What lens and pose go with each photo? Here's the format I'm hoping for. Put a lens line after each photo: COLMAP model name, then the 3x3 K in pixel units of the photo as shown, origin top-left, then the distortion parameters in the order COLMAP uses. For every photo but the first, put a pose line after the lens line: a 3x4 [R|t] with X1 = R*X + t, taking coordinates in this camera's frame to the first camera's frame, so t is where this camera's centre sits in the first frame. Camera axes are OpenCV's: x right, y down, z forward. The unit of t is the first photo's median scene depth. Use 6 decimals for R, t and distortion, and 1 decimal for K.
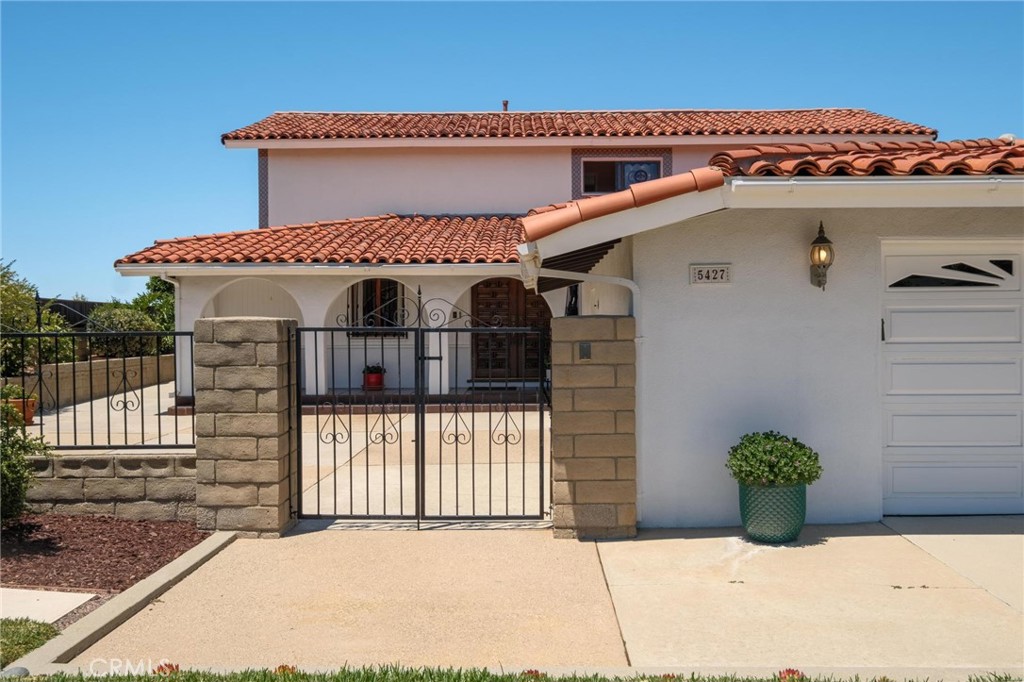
lens RADIAL K [[882.9, 0, 512.7], [0, 882.9, 341.3], [0, 0, 1]] dist [0.001088, 0.000466]
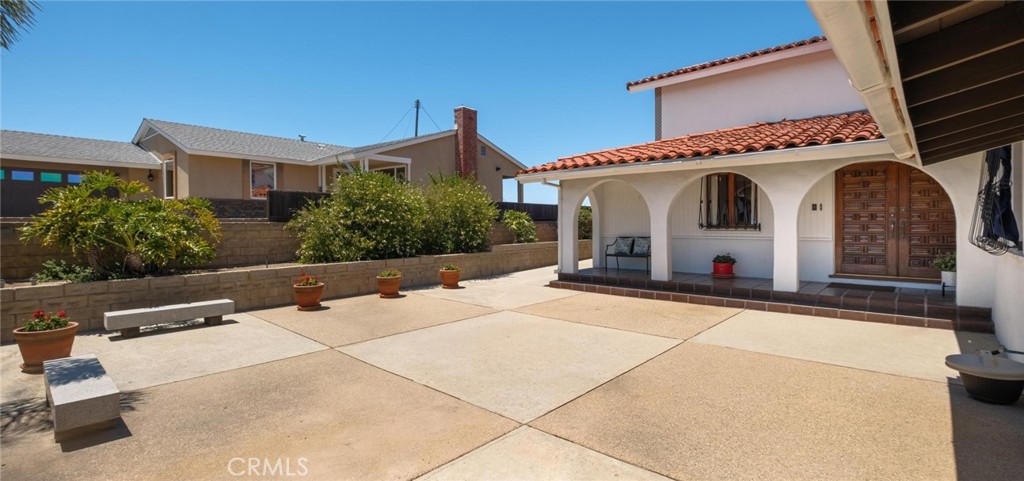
lens RADIAL K [[445.9, 0, 510.6], [0, 445.9, 231.8], [0, 0, 1]] dist [-0.017042, -0.000364]
pose [[0.737763, 0.011923, -0.674955, 0.016588], [-0.004608, 0.999910, 0.012626, -0.007278], [0.675044, -0.006204, 0.737751, 0.415760]]
